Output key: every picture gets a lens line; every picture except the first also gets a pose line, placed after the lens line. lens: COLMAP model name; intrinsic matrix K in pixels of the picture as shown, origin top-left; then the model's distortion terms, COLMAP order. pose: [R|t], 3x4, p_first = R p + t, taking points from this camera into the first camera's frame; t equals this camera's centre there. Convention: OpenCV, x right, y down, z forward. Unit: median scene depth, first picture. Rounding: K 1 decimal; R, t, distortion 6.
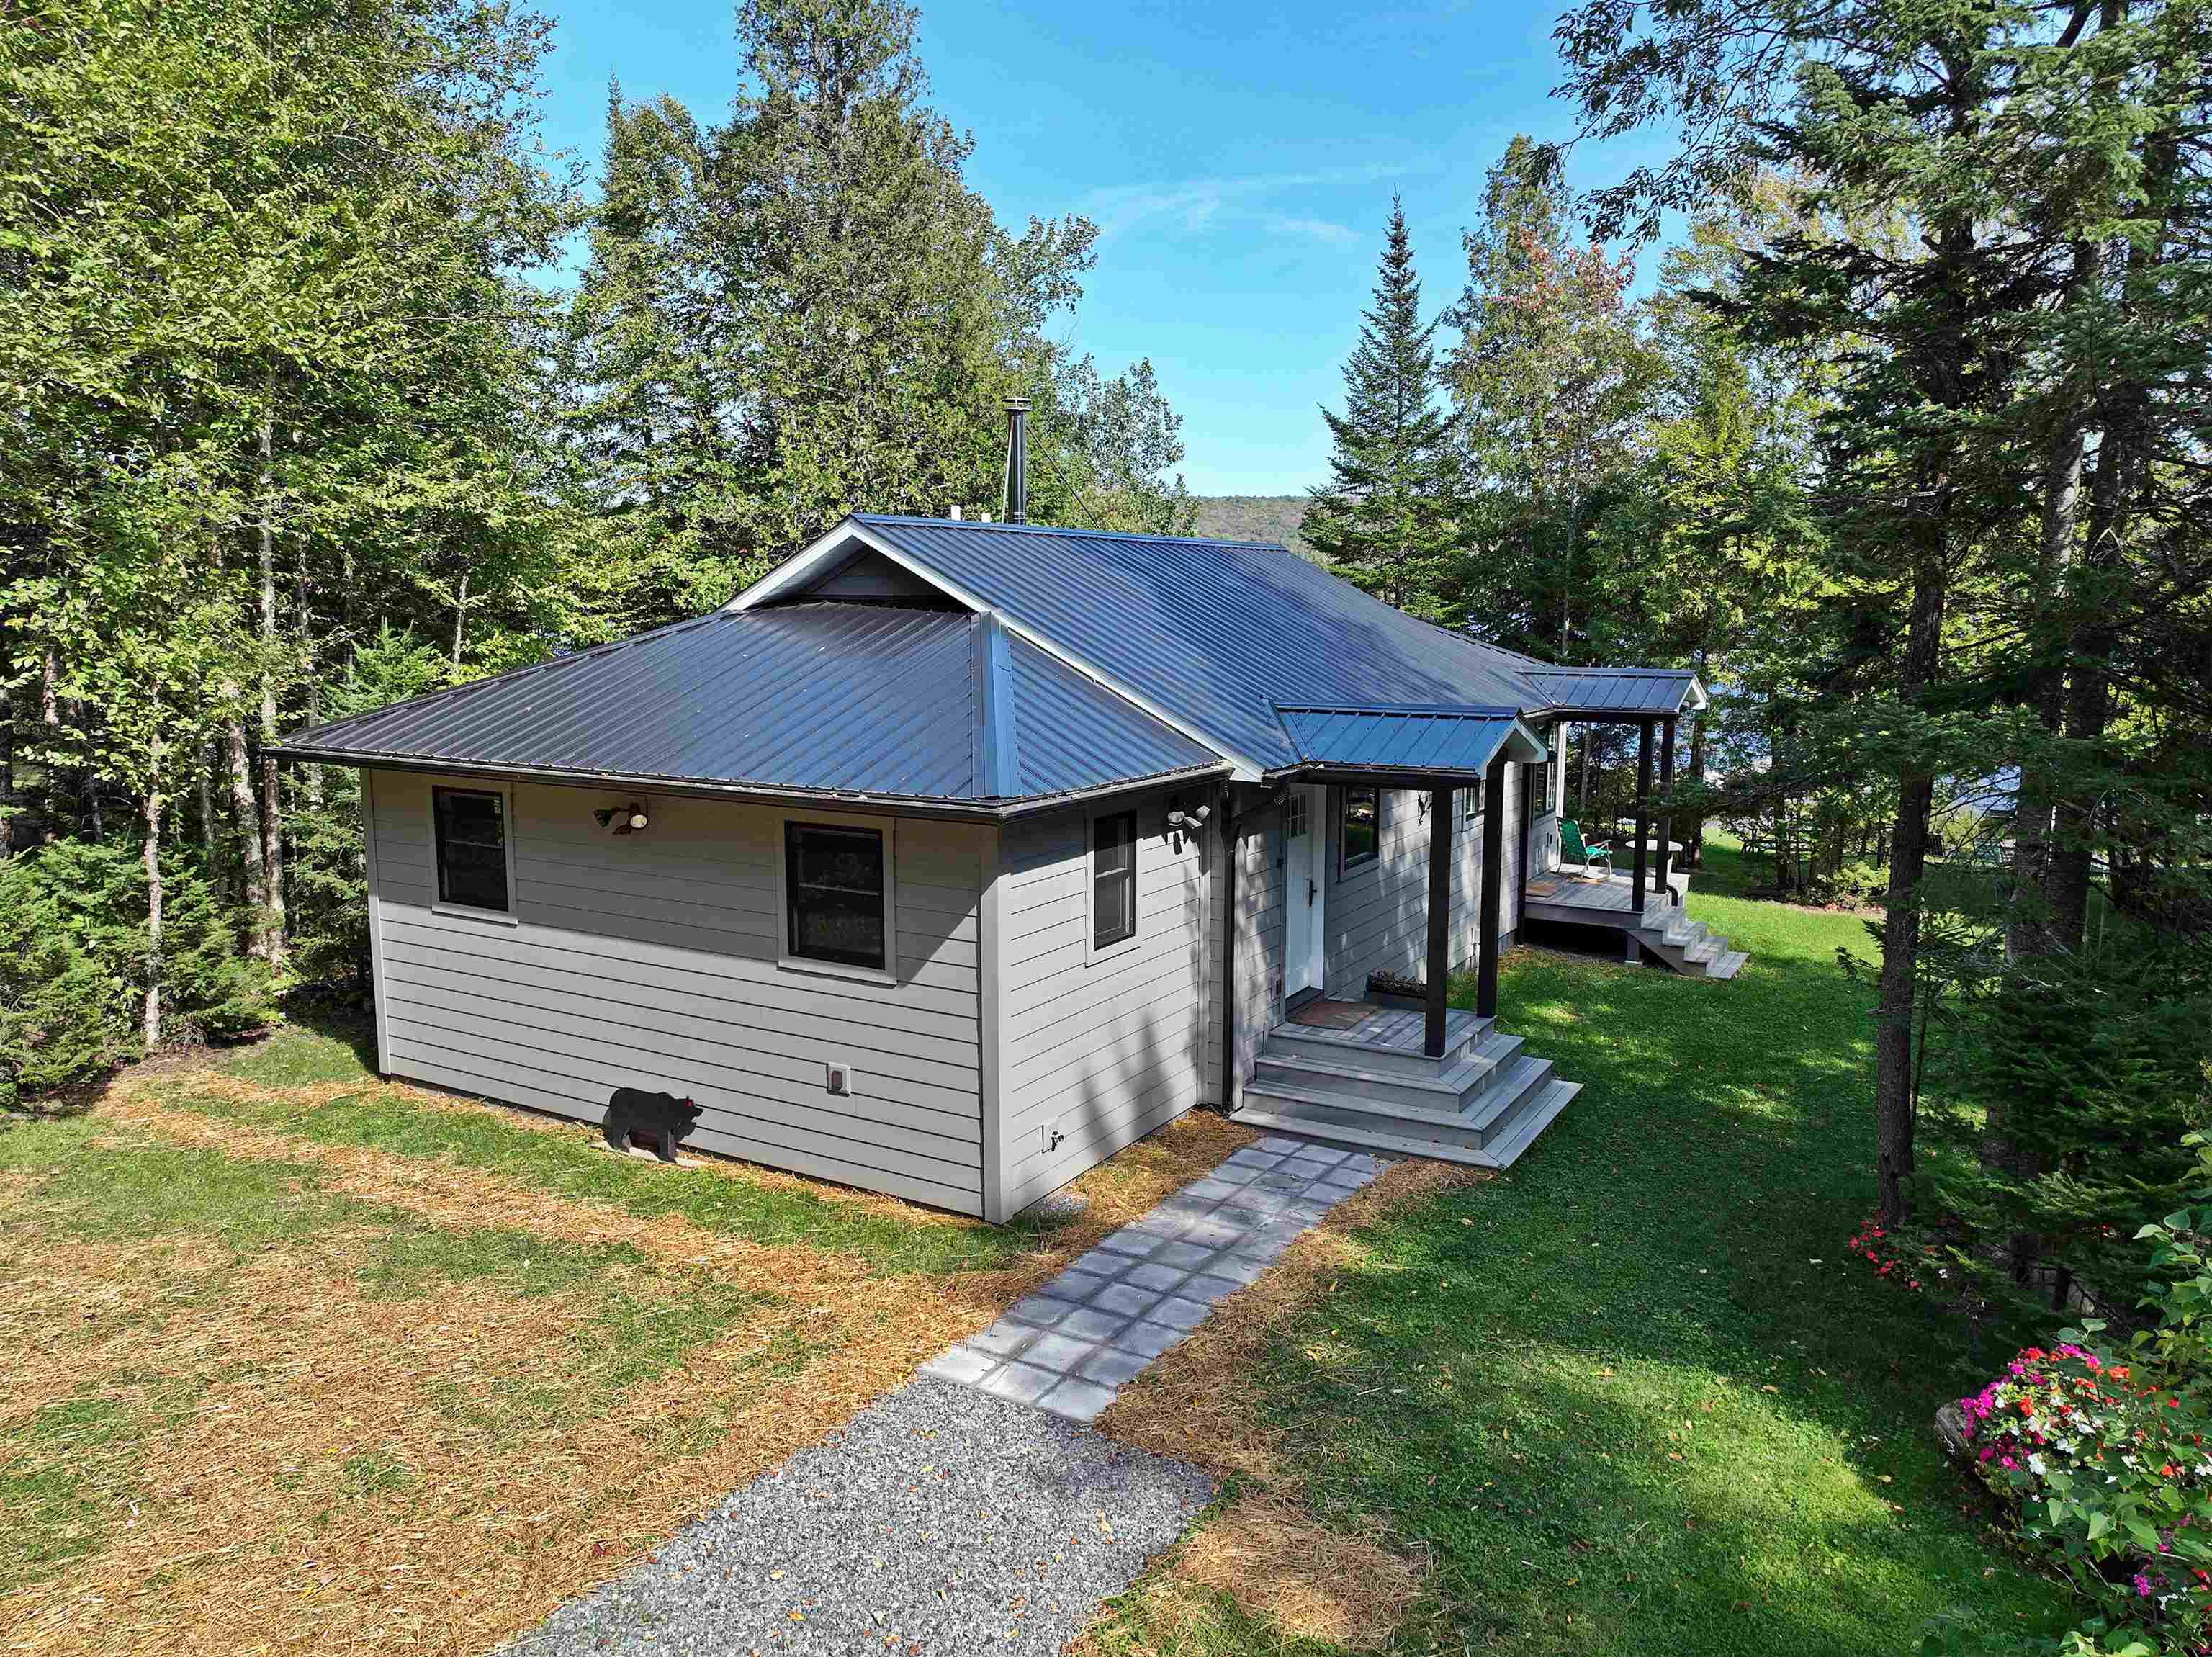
lens RADIAL K [[1551.6, 0, 1106.0], [0, 1551.6, 828.5], [0, 0, 1]] dist [0.007071, 0.008139]
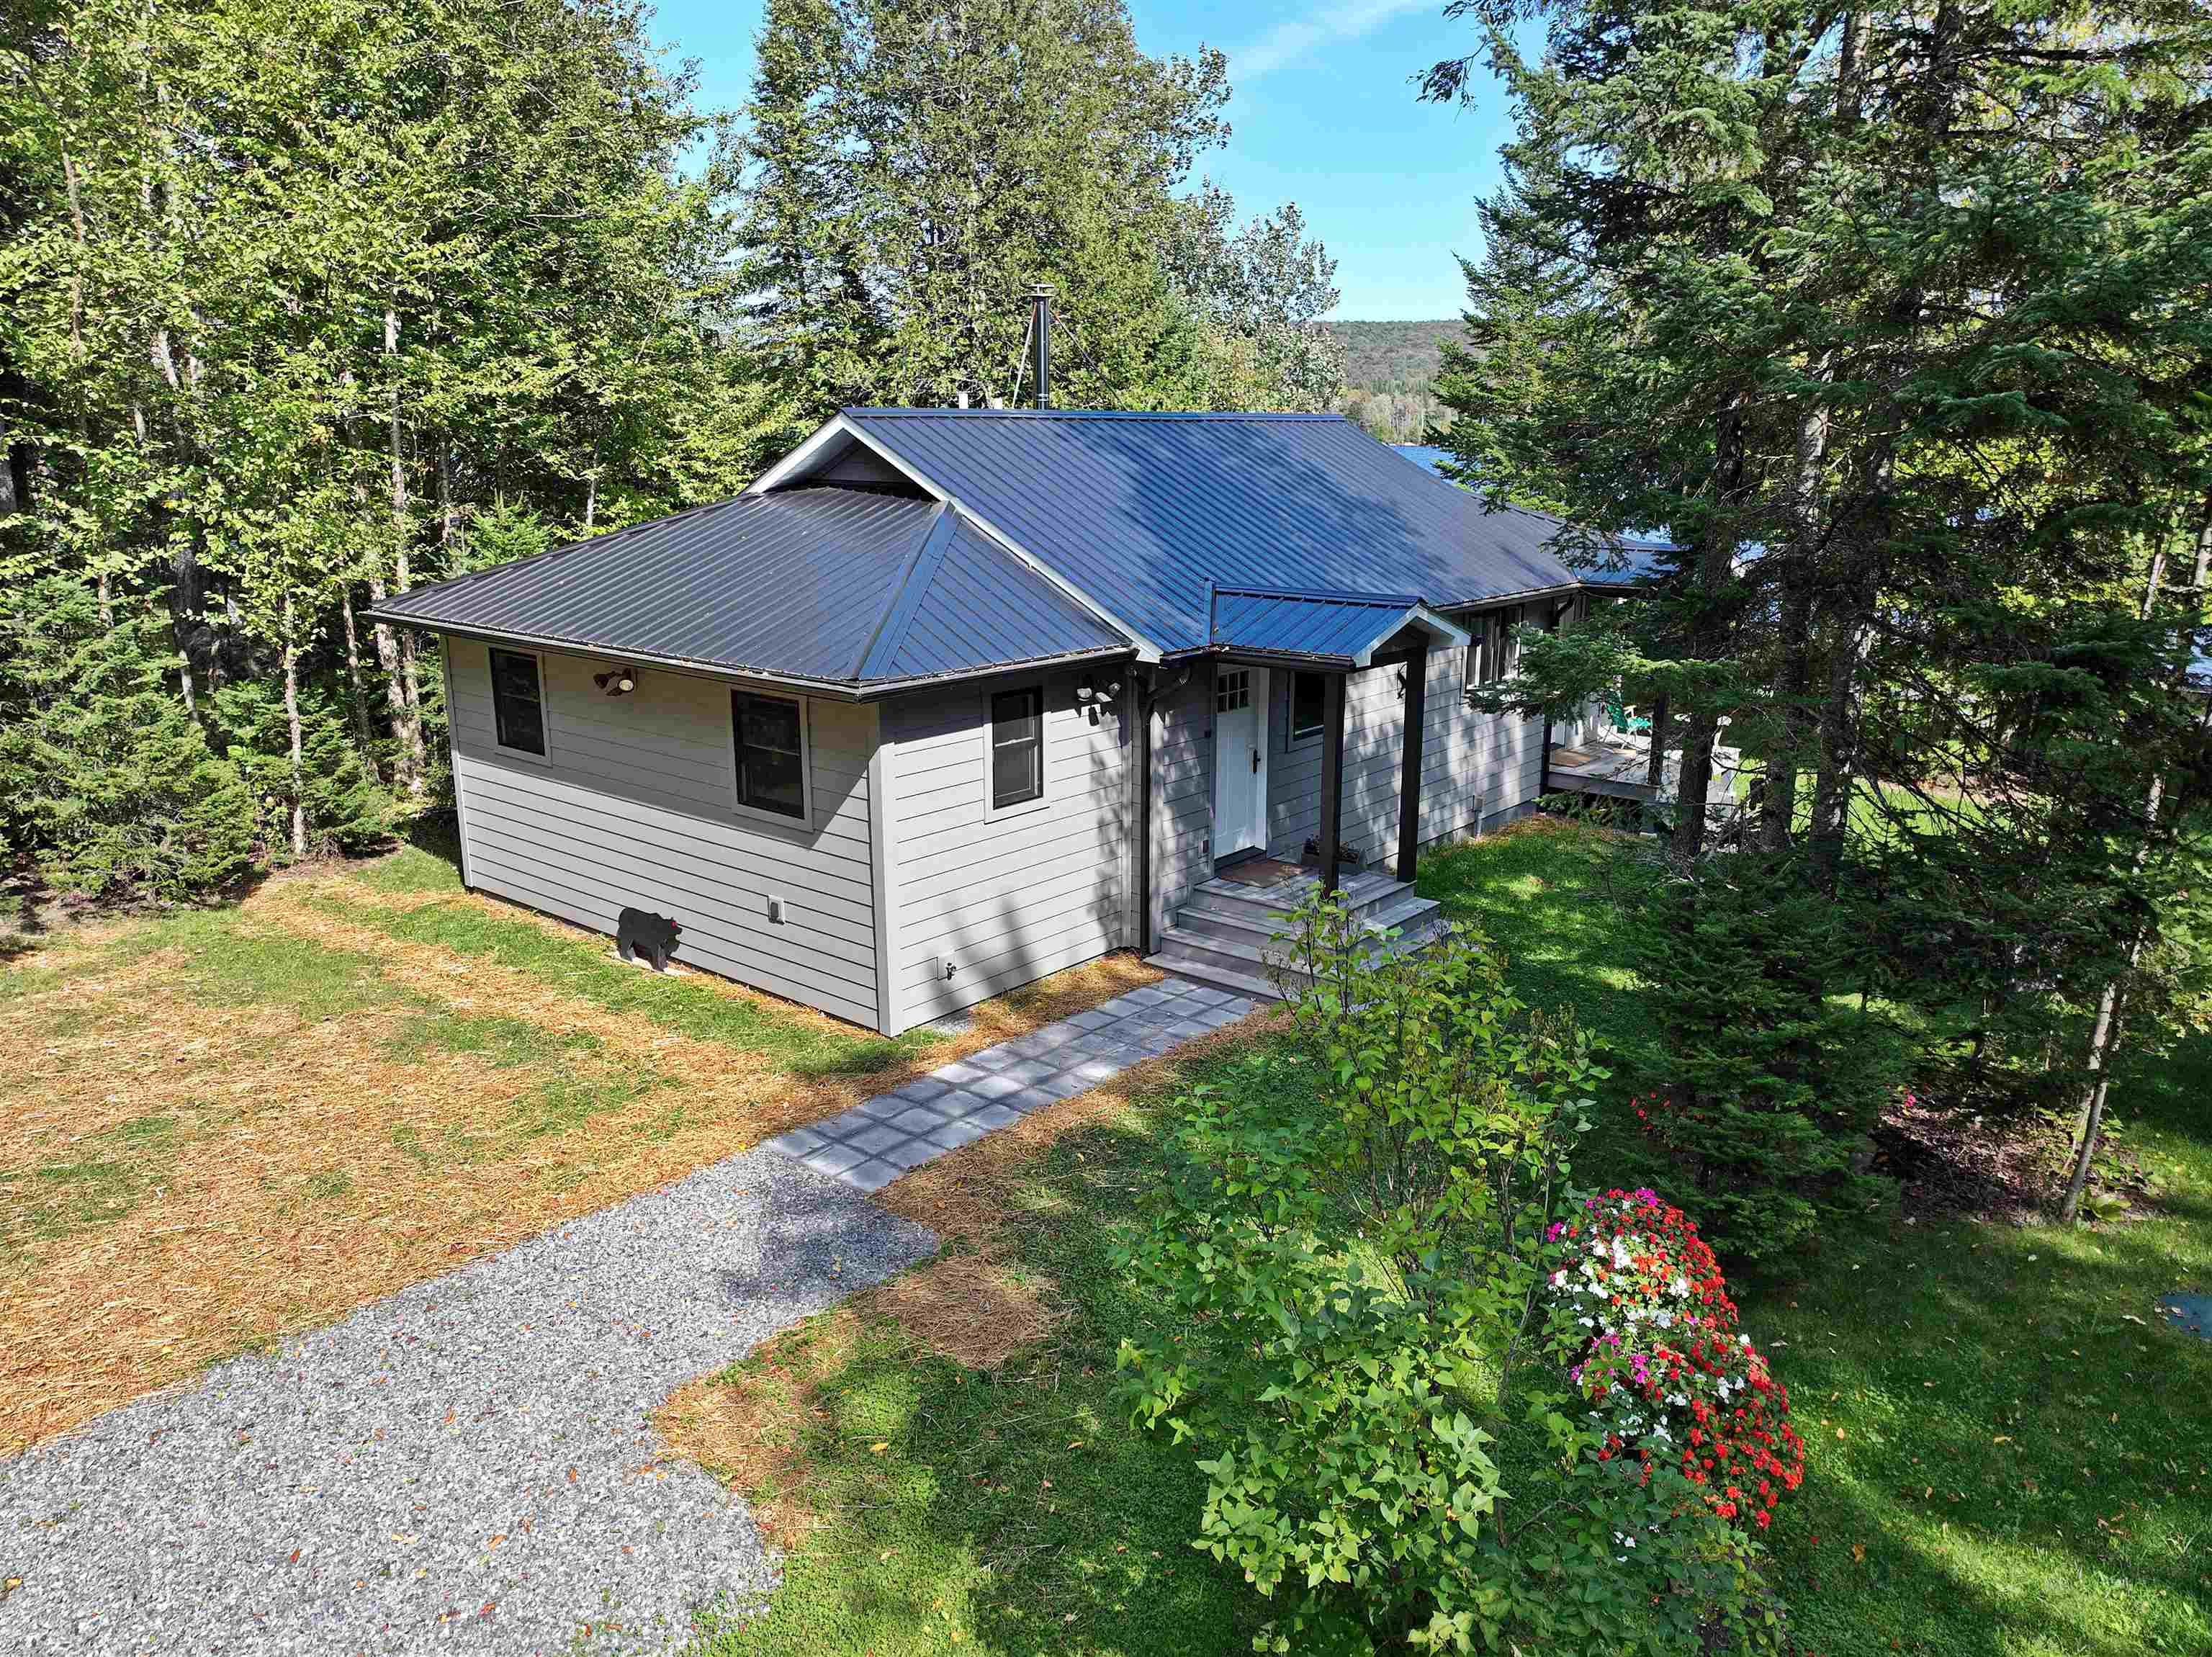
lens RADIAL K [[1551.6, 0, 1106.0], [0, 1551.6, 828.5], [0, 0, 1]] dist [0.007071, 0.008139]
pose [[0.986530, 0.040221, -0.158558, 0.238670], [-0.023417, 0.994041, 0.106461, -0.029308], [0.161895, -0.101314, 0.981593, -0.106373]]
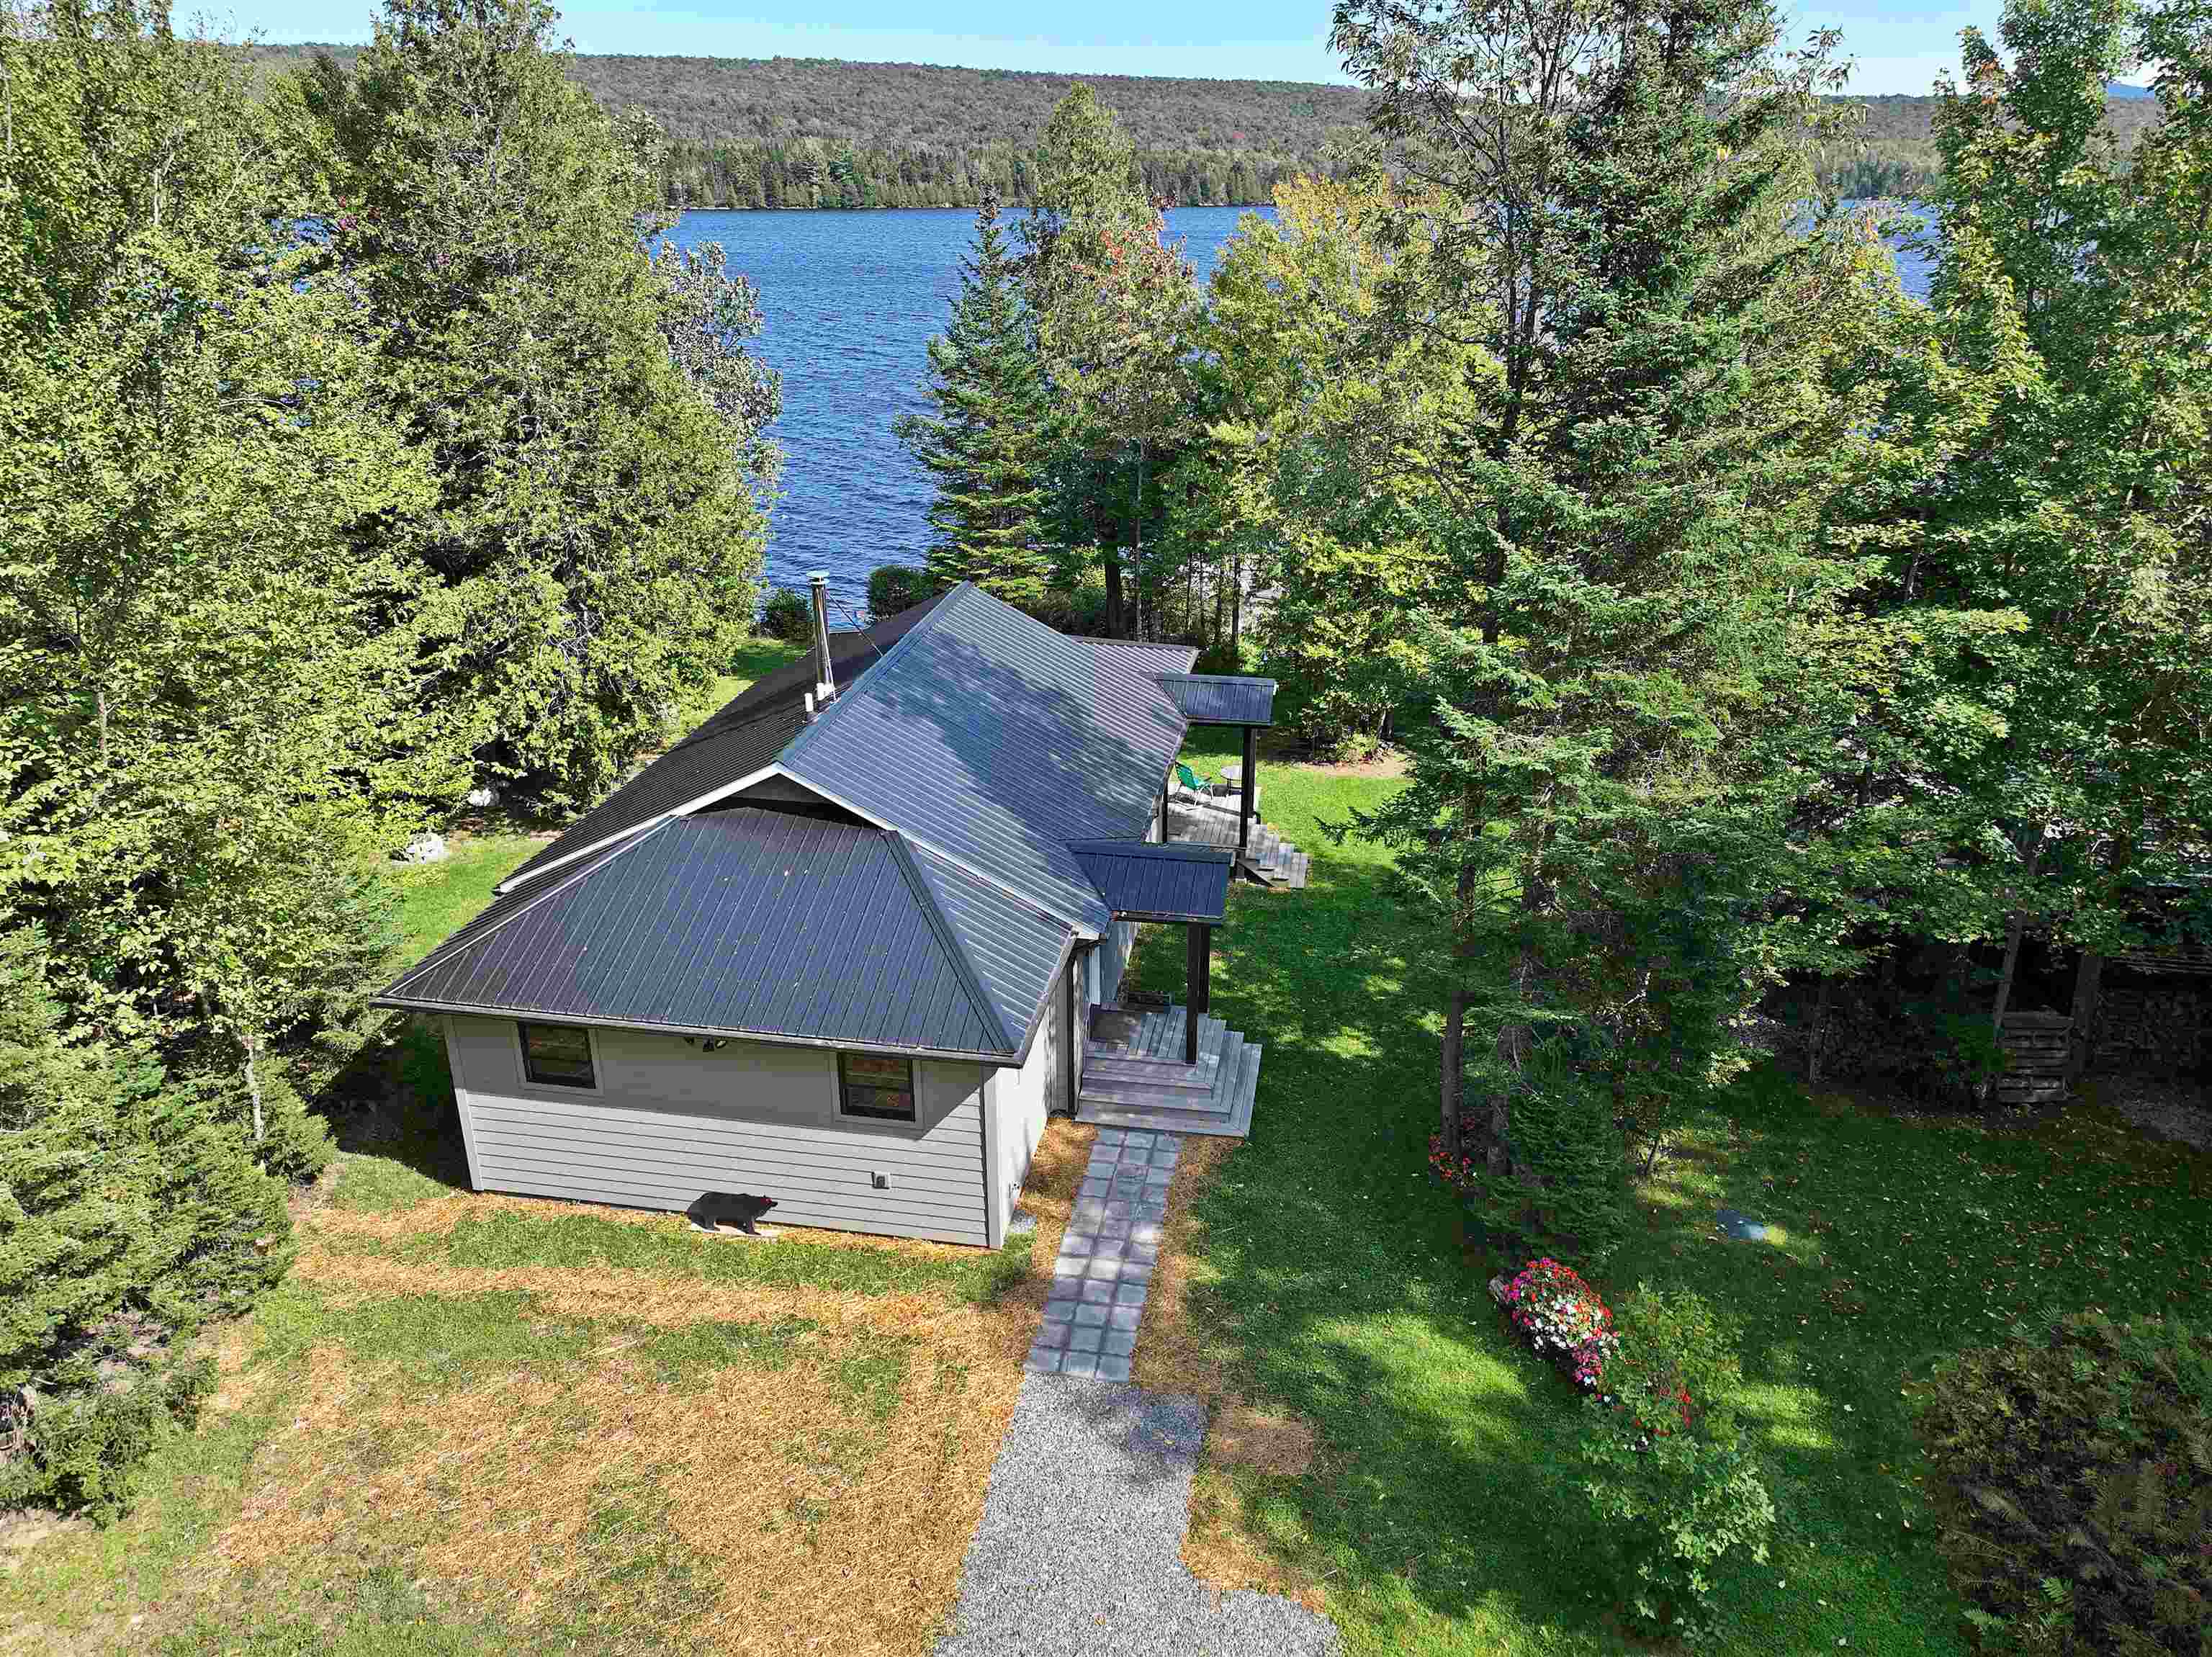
lens RADIAL K [[1551.6, 0, 1106.0], [0, 1551.6, 828.5], [0, 0, 1]] dist [0.007071, 0.008139]
pose [[0.937194, -0.131771, 0.322960, -0.390506], [0.048273, 0.965986, 0.254049, -0.541866], [-0.345451, -0.222503, 0.911678, -0.435457]]
